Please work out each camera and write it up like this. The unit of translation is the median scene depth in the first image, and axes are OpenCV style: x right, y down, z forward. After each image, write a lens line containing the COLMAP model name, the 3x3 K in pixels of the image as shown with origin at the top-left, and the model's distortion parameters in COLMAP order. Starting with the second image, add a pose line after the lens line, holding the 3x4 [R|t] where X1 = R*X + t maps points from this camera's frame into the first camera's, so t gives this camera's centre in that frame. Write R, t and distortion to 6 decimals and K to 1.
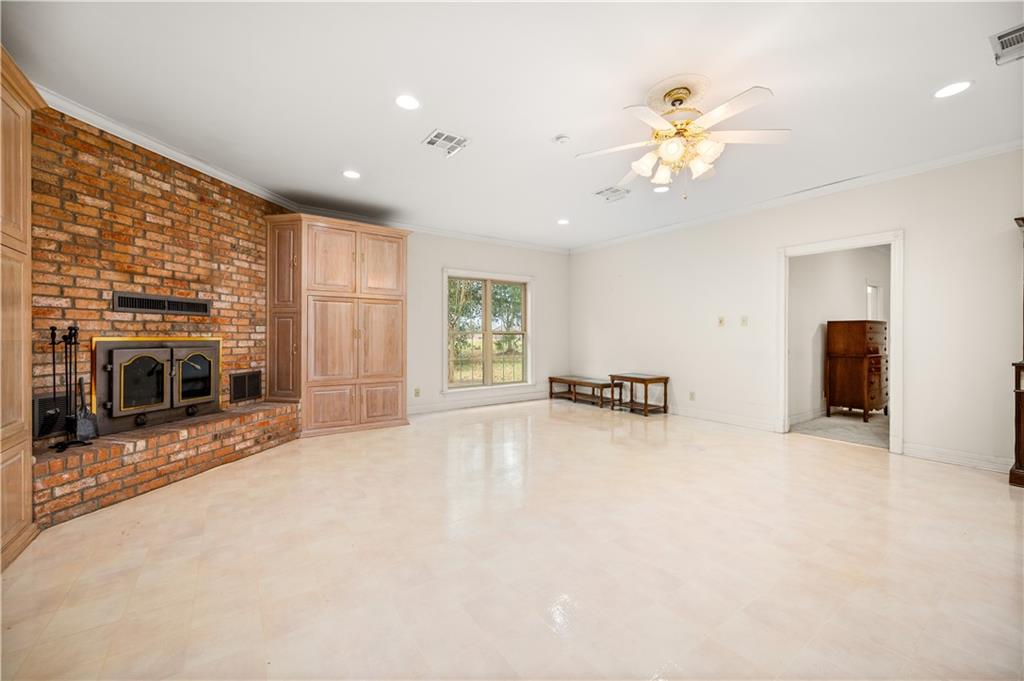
lens RADIAL K [[402.3, 0, 528.1], [0, 402.3, 335.6], [0, 0, 1]] dist [-0.000263, 0.000031]
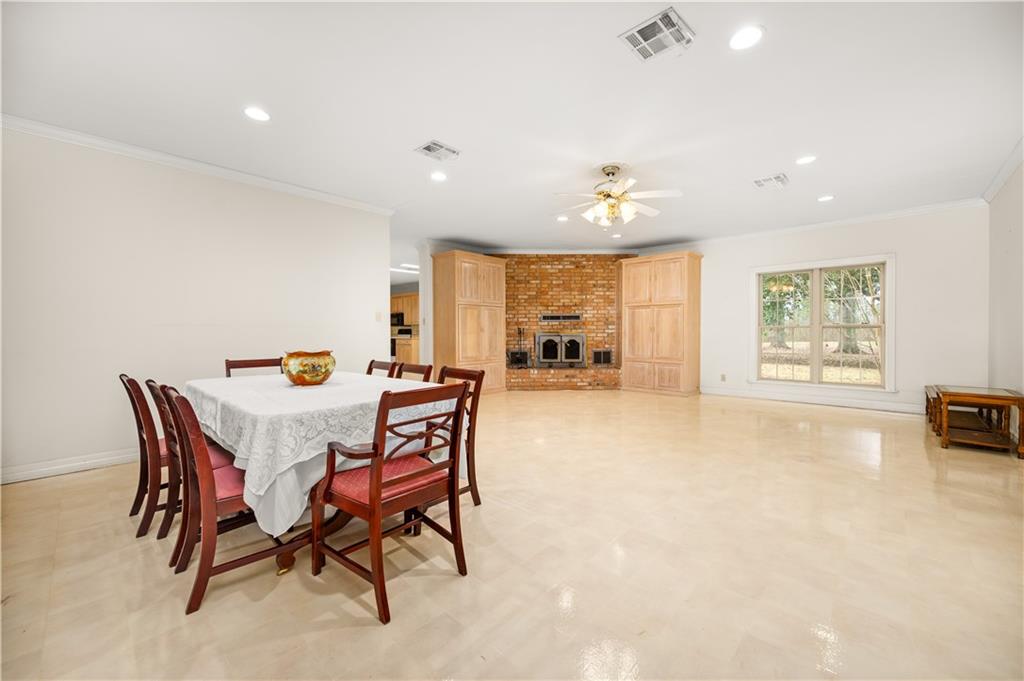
lens RADIAL K [[408.3, 0, 512.0], [0, 408.3, 340.5], [0, 0, 1]] dist [-0.000893, -0.000017]
pose [[0.186028, 0.020378, -0.982333, 1.295197], [0.005421, 0.999748, 0.021766, 0.002571], [0.982529, -0.009375, 0.185871, 0.265787]]
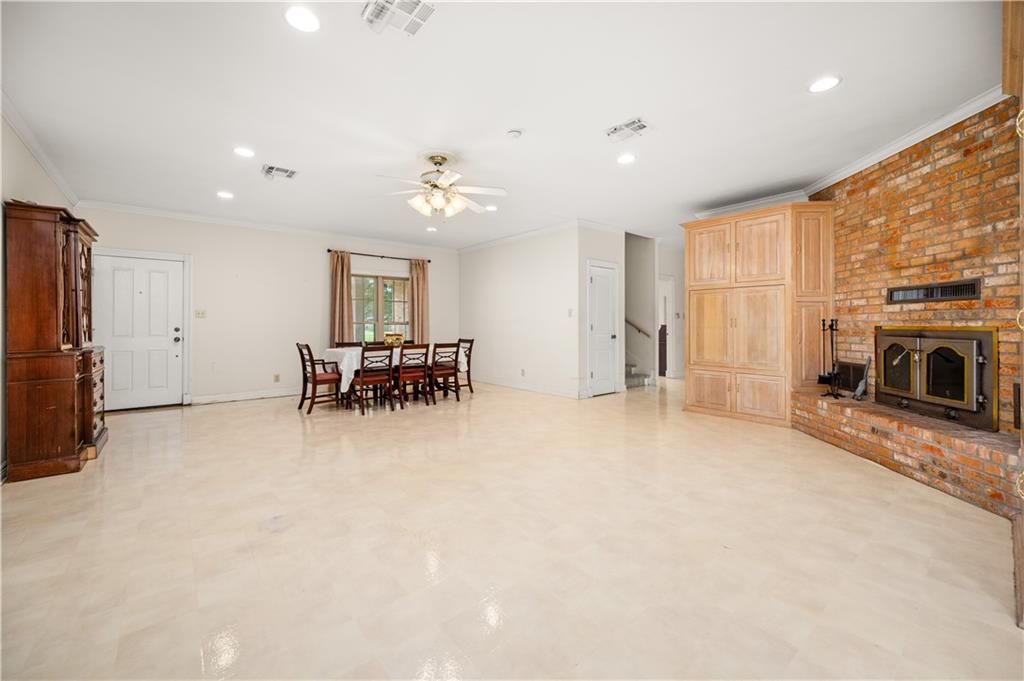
lens RADIAL K [[420.7, 0, 512.1], [0, 420.7, 323.7], [0, 0, 1]] dist [0.000801, 0.000165]
pose [[-0.998724, 0.002093, -0.050455, 0.129094], [0.002310, 0.999988, -0.004228, -0.000256], [0.050446, -0.004339, -0.998717, 1.839827]]
